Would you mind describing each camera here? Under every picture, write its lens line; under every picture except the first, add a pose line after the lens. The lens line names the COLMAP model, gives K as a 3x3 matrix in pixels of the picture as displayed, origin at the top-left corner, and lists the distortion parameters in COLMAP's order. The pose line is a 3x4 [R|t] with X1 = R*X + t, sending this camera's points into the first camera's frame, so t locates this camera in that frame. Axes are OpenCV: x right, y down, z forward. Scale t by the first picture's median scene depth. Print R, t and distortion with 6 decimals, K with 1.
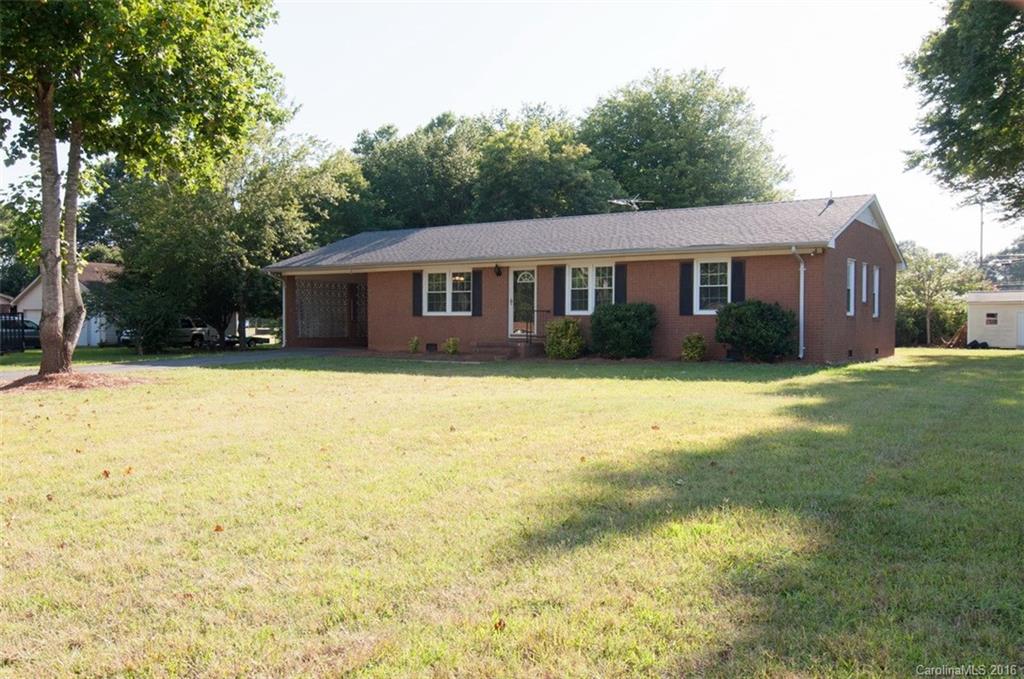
lens RADIAL K [[890.9, 0, 516.6], [0, 890.9, 335.2], [0, 0, 1]] dist [0.003003, 0.023973]
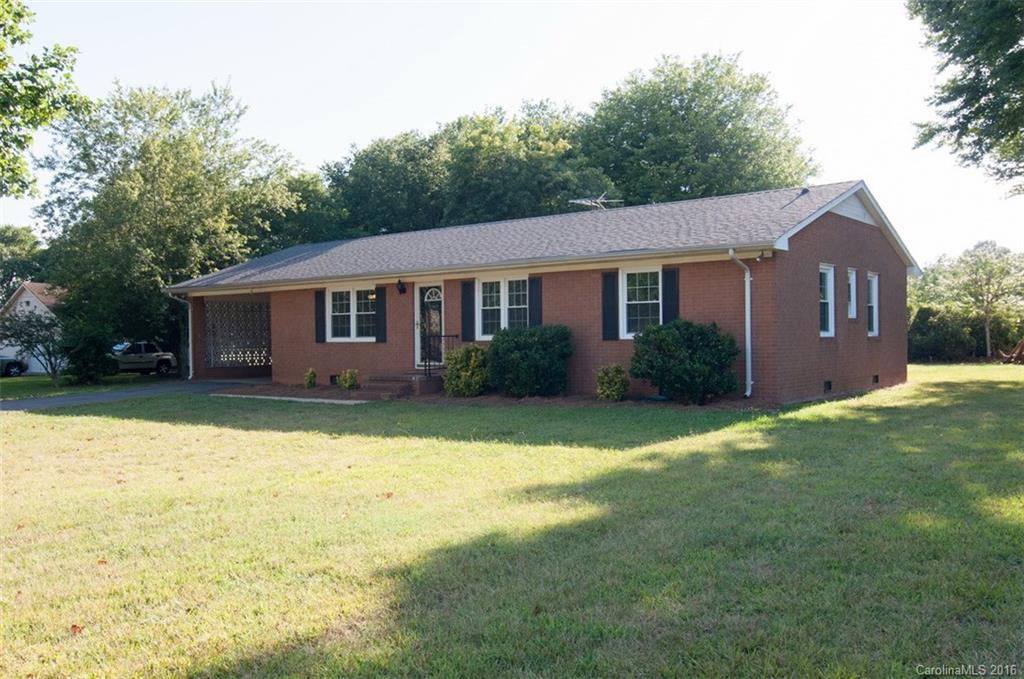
lens RADIAL K [[890.9, 0, 508.0], [0, 890.9, 344.9], [0, 0, 1]] dist [0.003003, 0.023973]
pose [[0.996229, -0.015120, -0.085432, 0.138817], [0.014986, 0.999885, -0.002211, -0.014885], [0.085456, 0.000923, 0.996342, 0.175588]]
